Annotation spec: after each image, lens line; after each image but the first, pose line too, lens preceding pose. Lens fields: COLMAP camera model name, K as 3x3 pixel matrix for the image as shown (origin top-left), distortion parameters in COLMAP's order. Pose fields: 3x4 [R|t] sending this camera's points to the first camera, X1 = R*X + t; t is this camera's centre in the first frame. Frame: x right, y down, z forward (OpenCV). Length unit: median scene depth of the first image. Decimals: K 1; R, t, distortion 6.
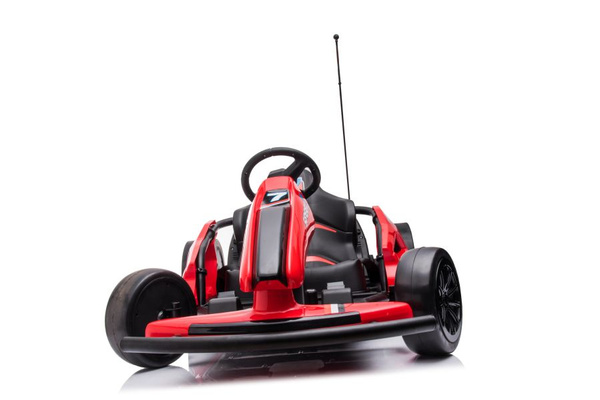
lens RADIAL K [[627.3, 0, 300.0], [0, 627.3, 200.0], [0, 0, 1]] dist [-0.002199, -0.000581]
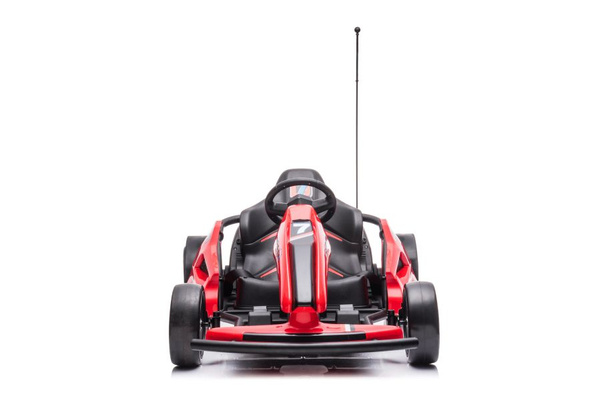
lens RADIAL K [[1149.3, 0, 300.0], [0, 1149.3, 200.0], [0, 0, 1]] dist [0.570507, 0.002239]
pose [[0.996176, 0.070496, 0.051604, -0.134969], [-0.075304, 0.992325, 0.098079, -0.235171], [-0.044294, -0.101590, 0.993840, -1.015696]]
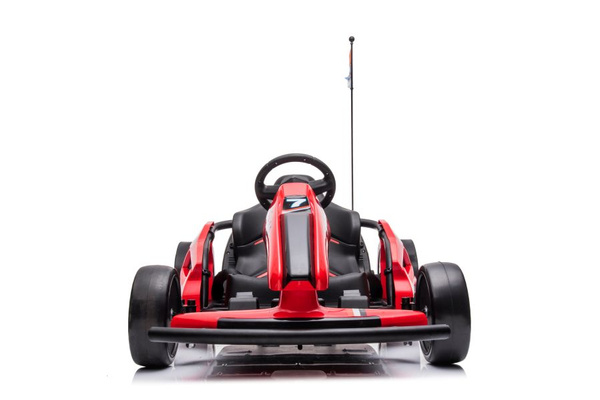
lens RADIAL K [[746.1, 0, 300.0], [0, 746.1, 200.0], [0, 0, 1]] dist [0.095196, 0.002534]
pose [[0.995950, 0.076607, 0.047069, -0.075436], [-0.076101, 0.997022, -0.012443, 0.004196], [-0.047882, 0.008811, 0.998814, -0.175194]]
